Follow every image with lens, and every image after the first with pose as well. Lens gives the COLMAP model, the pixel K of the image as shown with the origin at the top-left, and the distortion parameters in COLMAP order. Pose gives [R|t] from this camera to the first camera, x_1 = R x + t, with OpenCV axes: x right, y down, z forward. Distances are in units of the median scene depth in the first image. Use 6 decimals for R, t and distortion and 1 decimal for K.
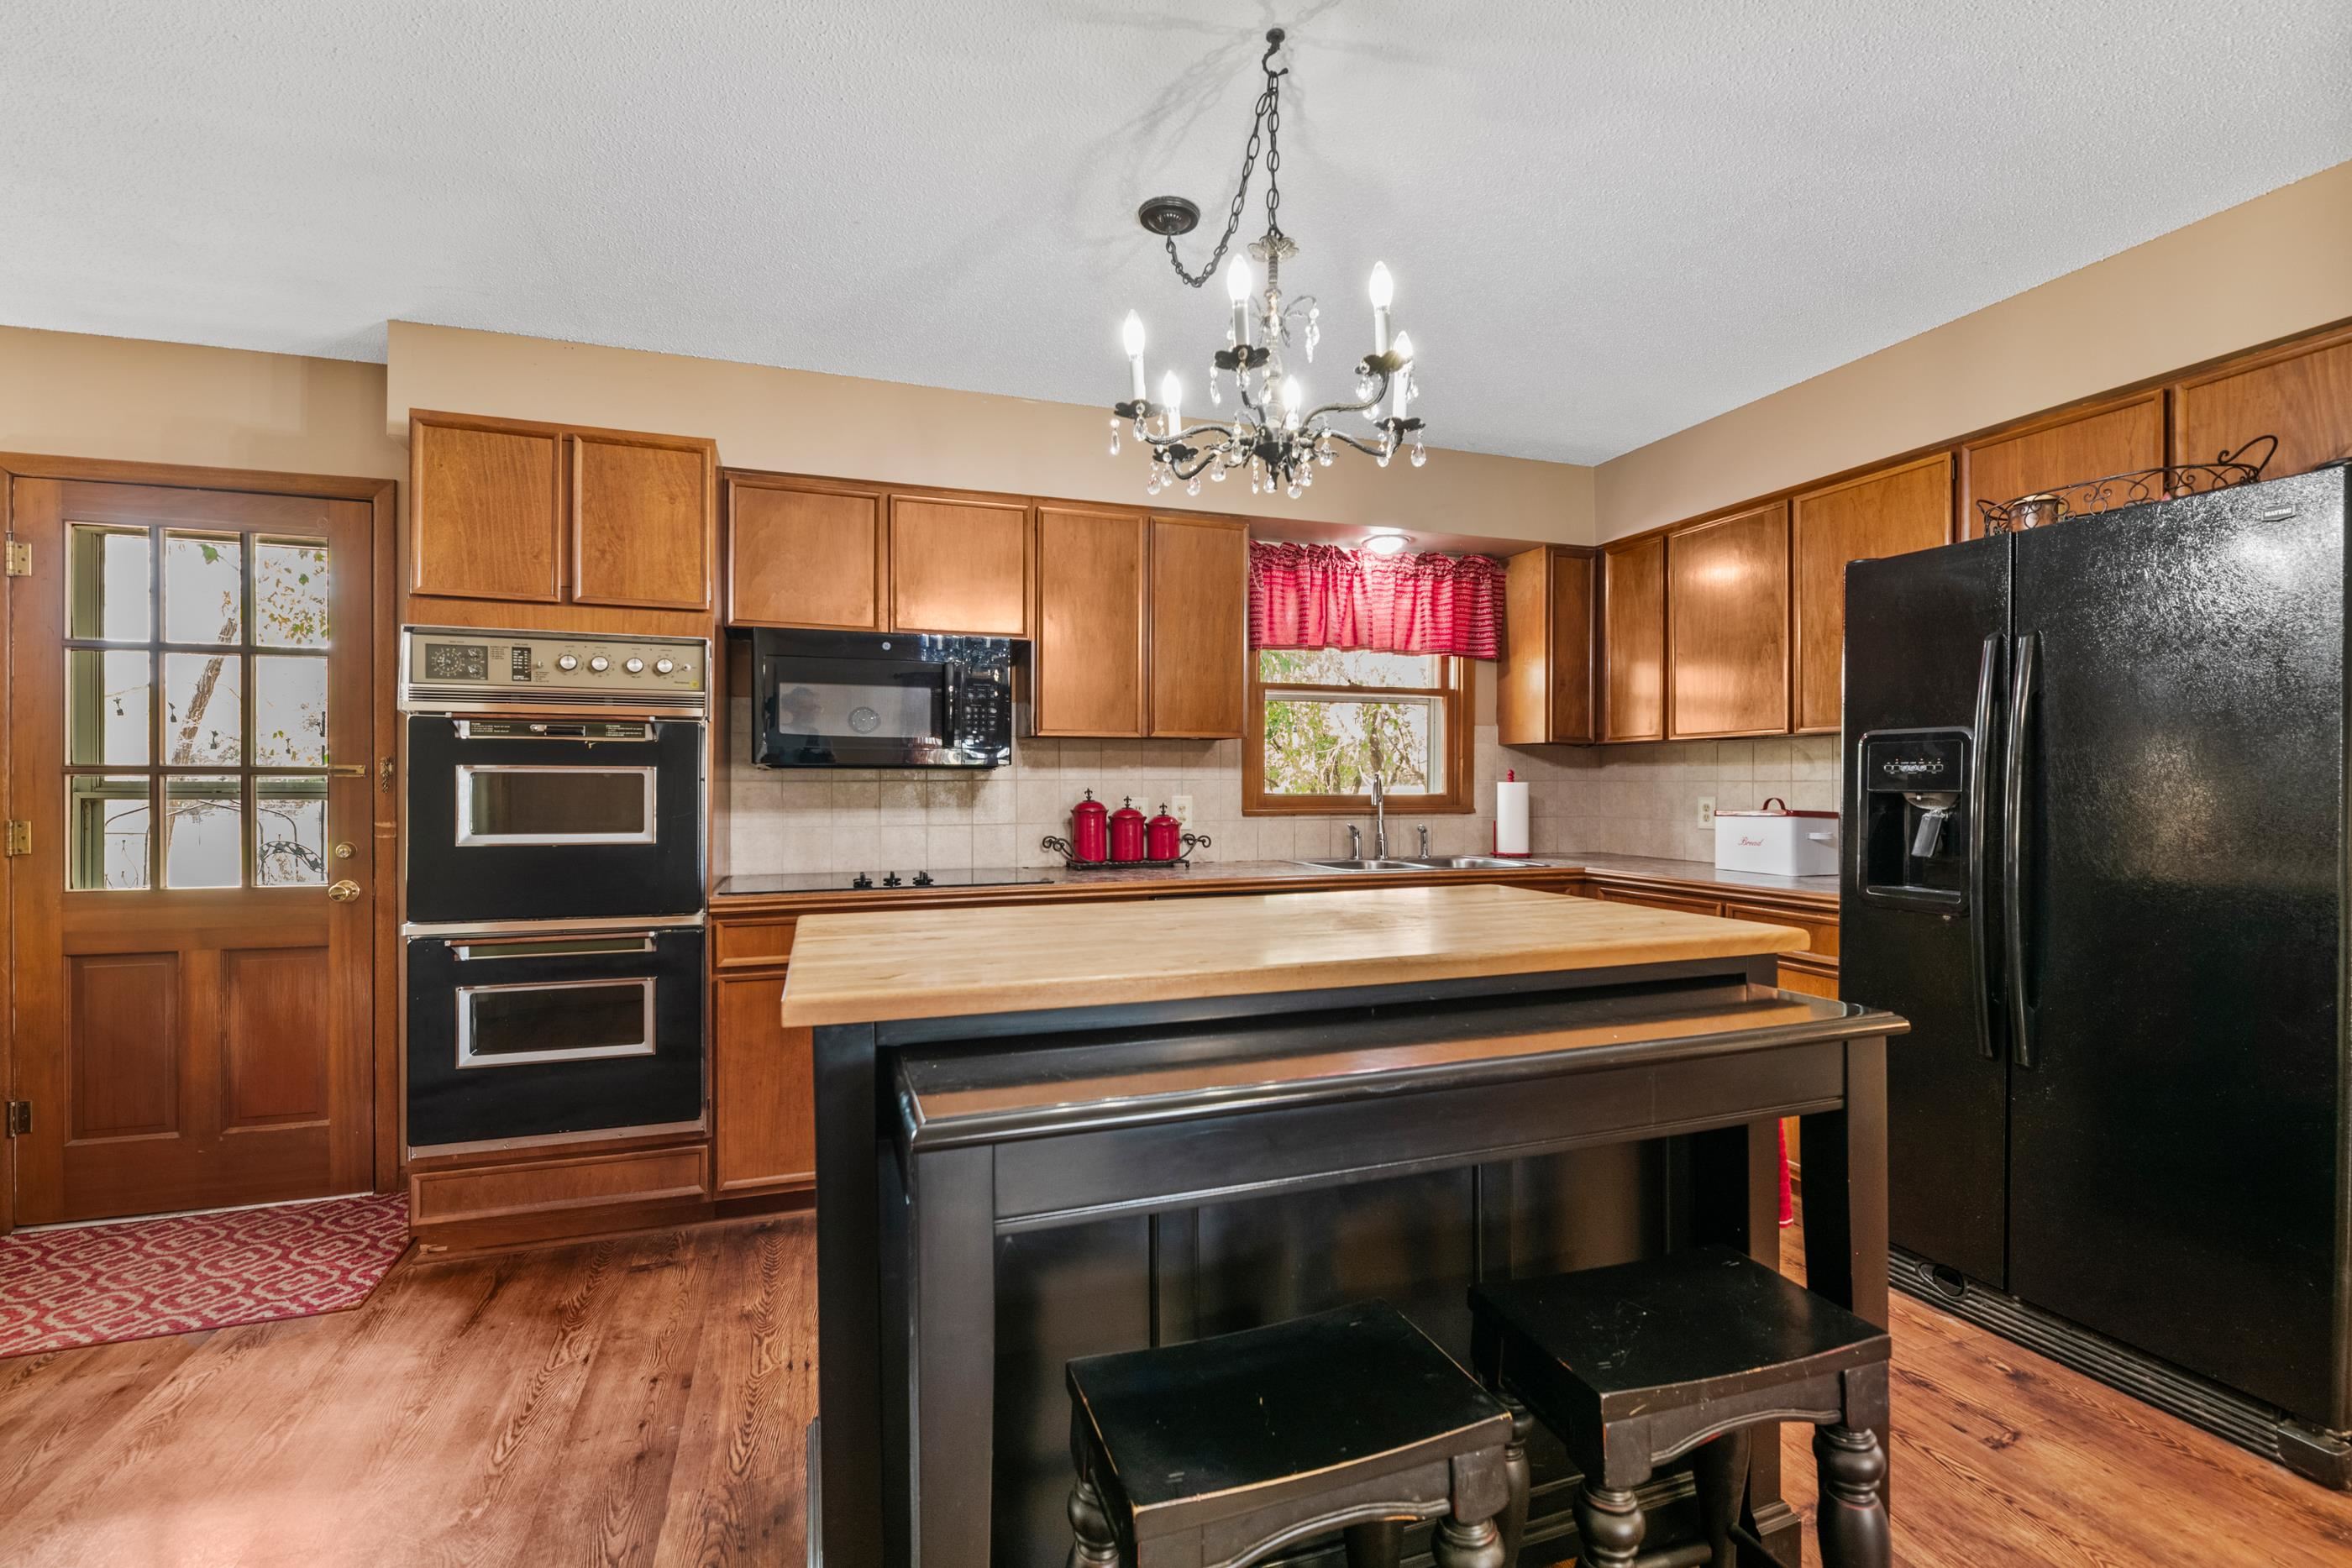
lens RADIAL K [[1020.0, 0, 1176.0], [0, 1020.0, 784.0], [0, 0, 1]] dist [-0.010569, 0.000803]
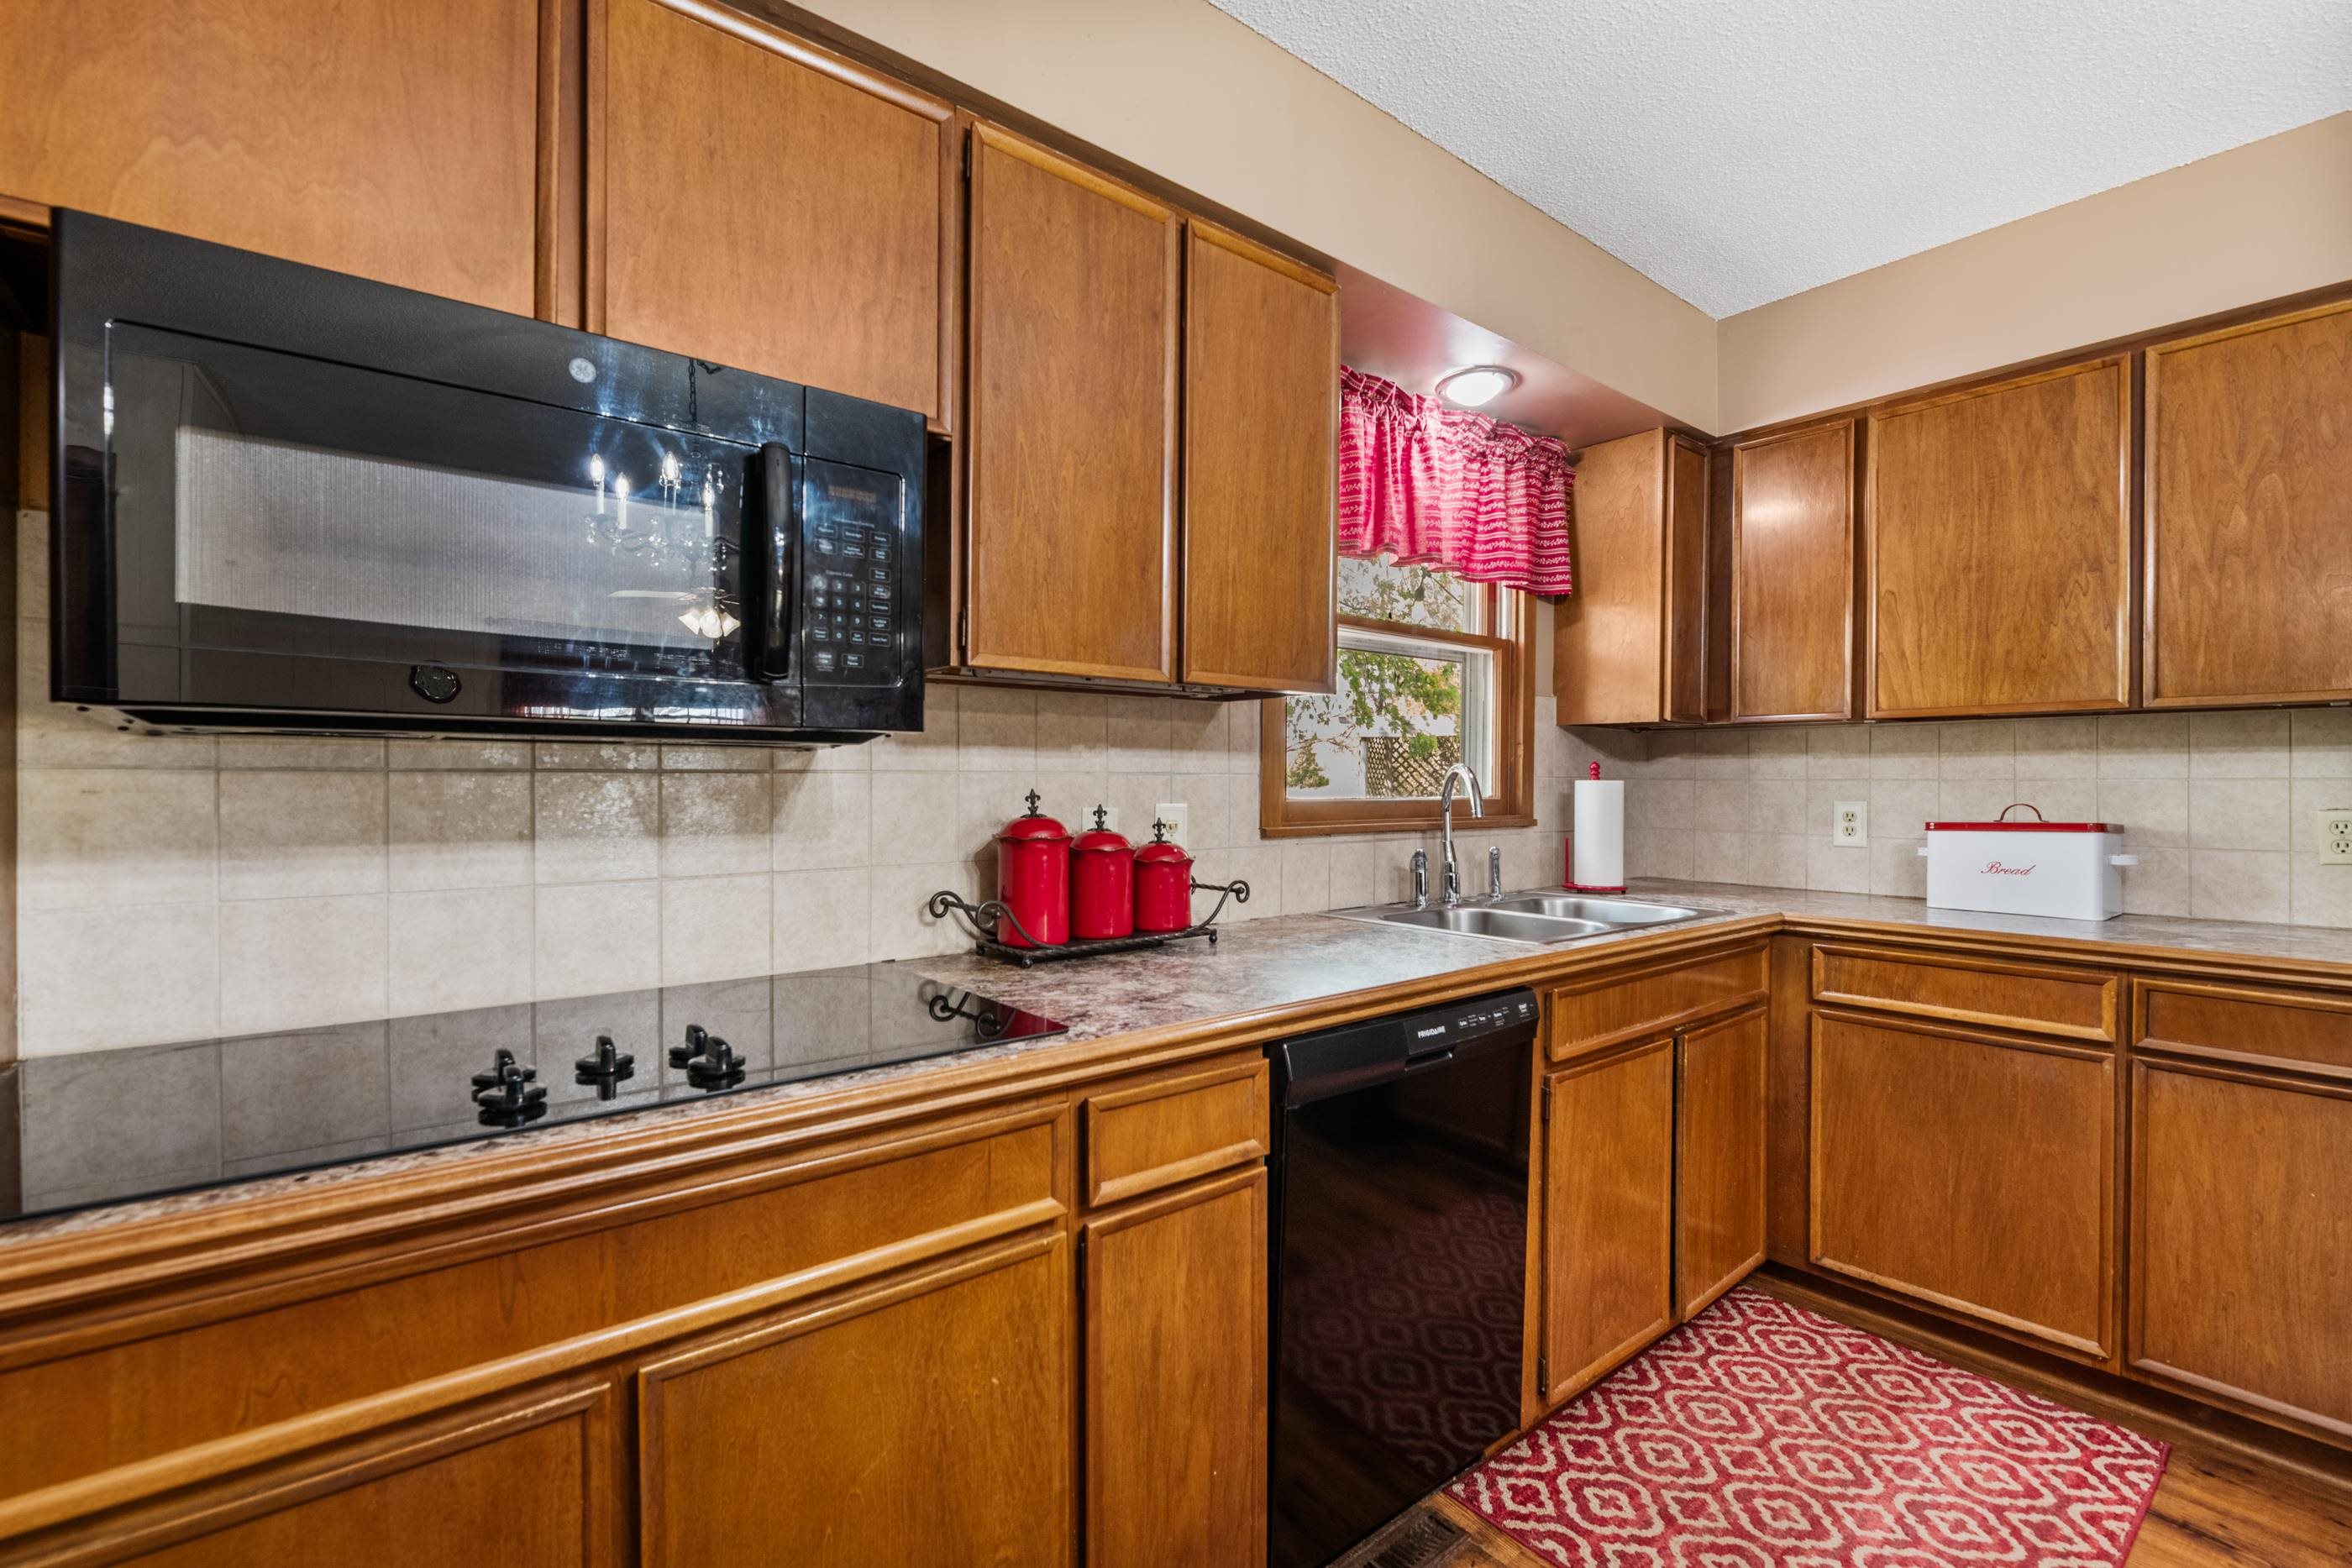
lens RADIAL K [[1020.0, 0, 1176.0], [0, 1020.0, 784.0], [0, 0, 1]] dist [-0.010569, 0.000803]
pose [[0.944543, 0.002333, 0.328381, -0.178589], [-0.003248, 0.999992, 0.002237, 0.000329], [-0.328373, -0.003179, 0.944543, 0.529786]]
